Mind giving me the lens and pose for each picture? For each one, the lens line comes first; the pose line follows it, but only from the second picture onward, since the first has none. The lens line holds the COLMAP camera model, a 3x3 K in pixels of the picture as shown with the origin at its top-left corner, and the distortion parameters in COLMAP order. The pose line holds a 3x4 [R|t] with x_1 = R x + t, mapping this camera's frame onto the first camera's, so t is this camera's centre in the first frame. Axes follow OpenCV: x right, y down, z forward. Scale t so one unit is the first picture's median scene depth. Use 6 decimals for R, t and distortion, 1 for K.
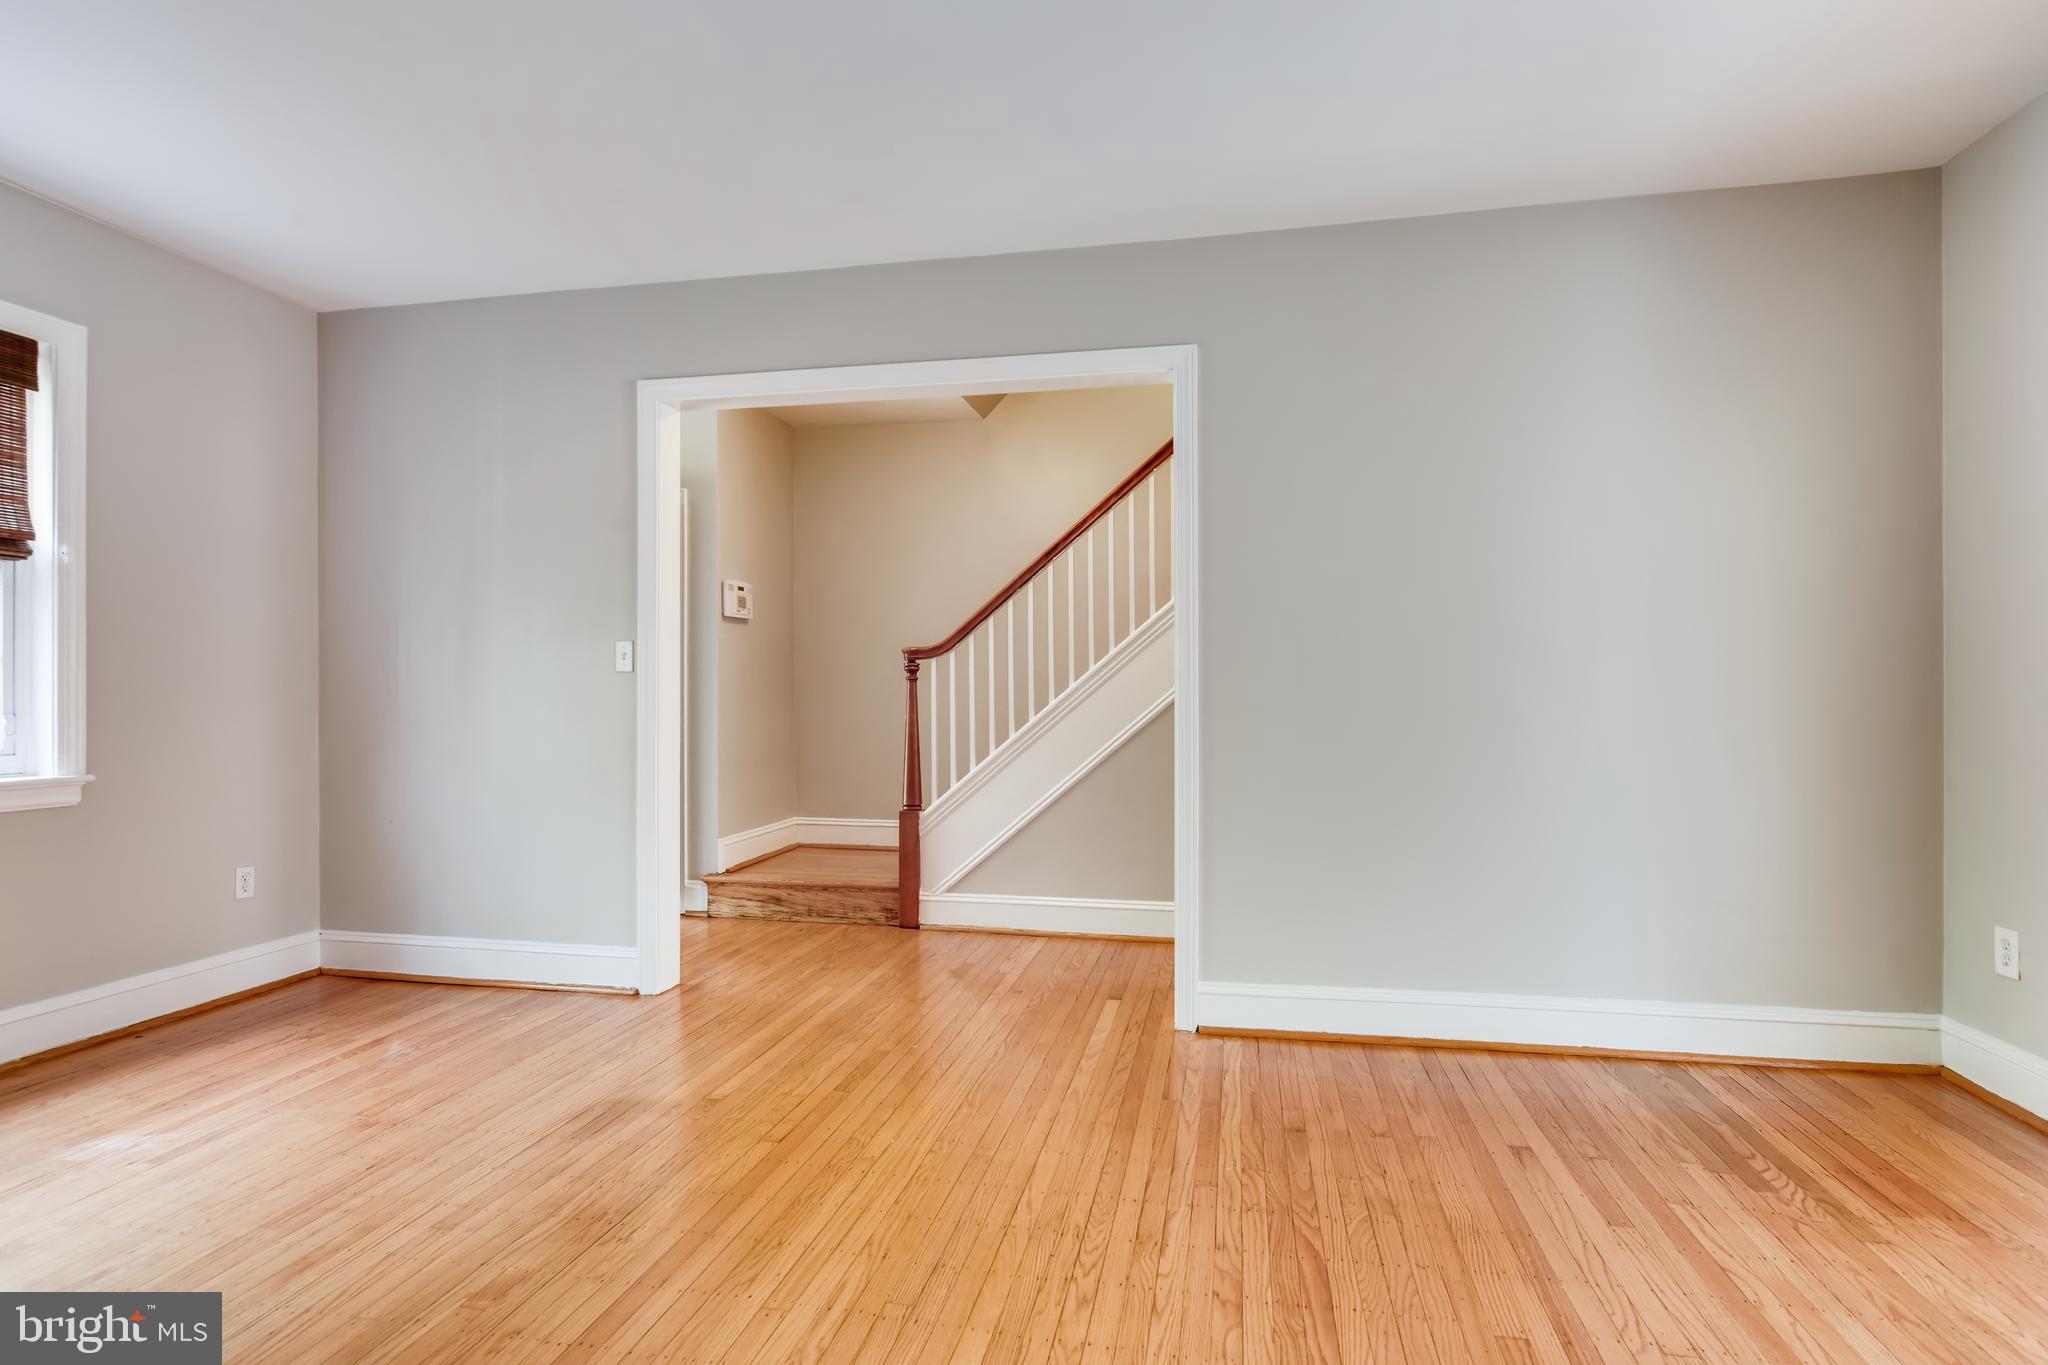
lens RADIAL K [[1041.3, 0, 1025.7], [0, 1041.3, 693.3], [0, 0, 1]] dist [-0.001952, 0.004584]
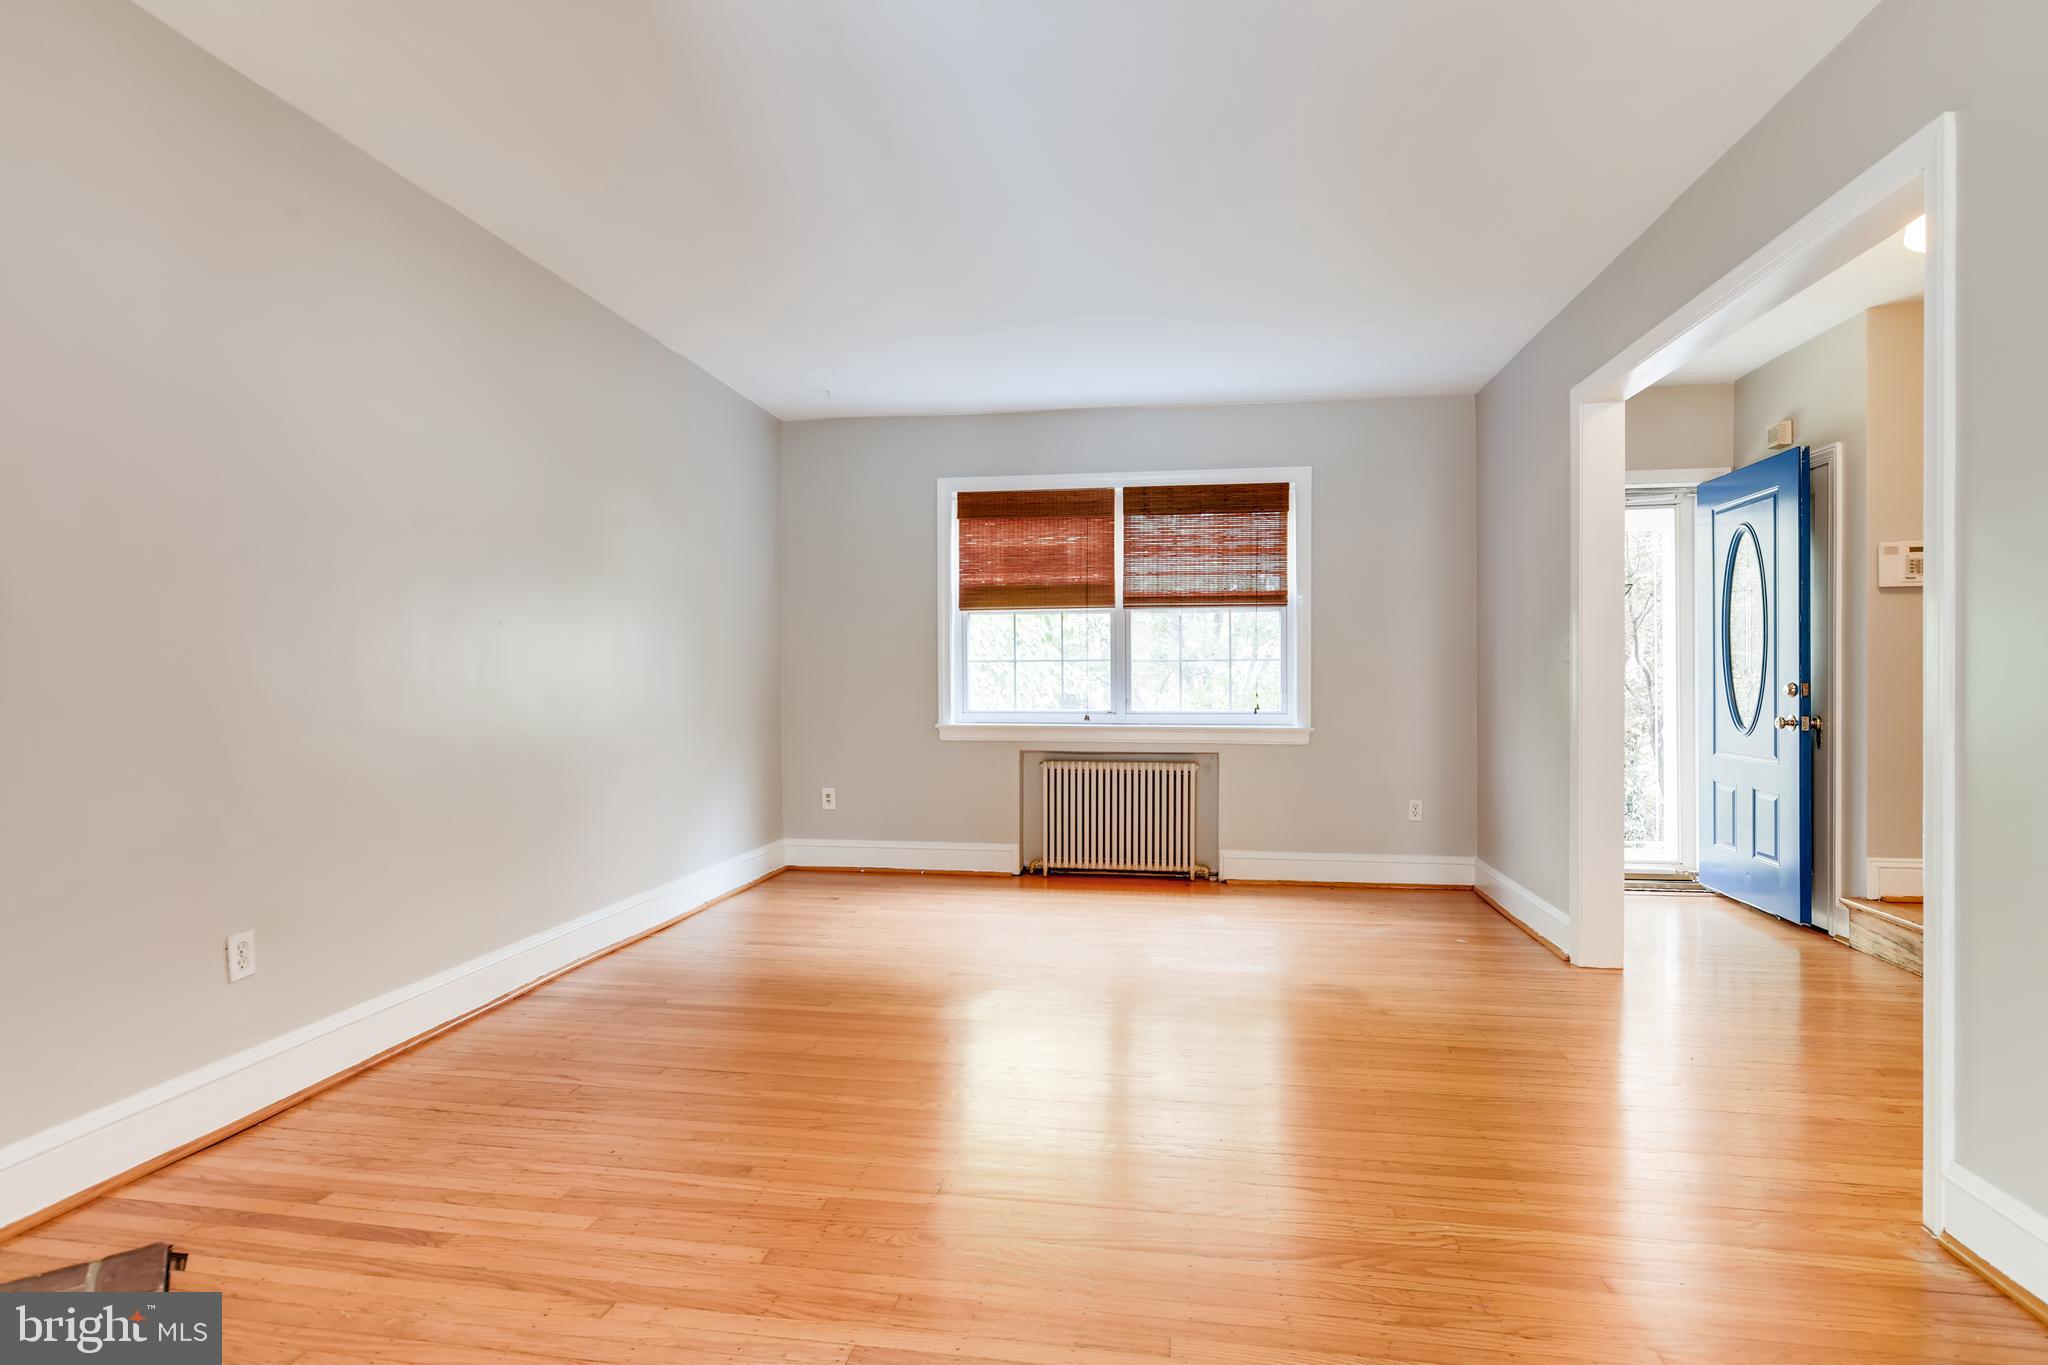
lens RADIAL K [[1041.3, 0, 1014.9], [0, 1041.3, 688.7], [0, 0, 1]] dist [-0.001952, 0.004584]
pose [[0.028094, 0.011005, -0.999545, 0.786647], [-0.002002, 0.999938, 0.010953, -0.003079], [0.999603, 0.001693, 0.028114, 0.458426]]
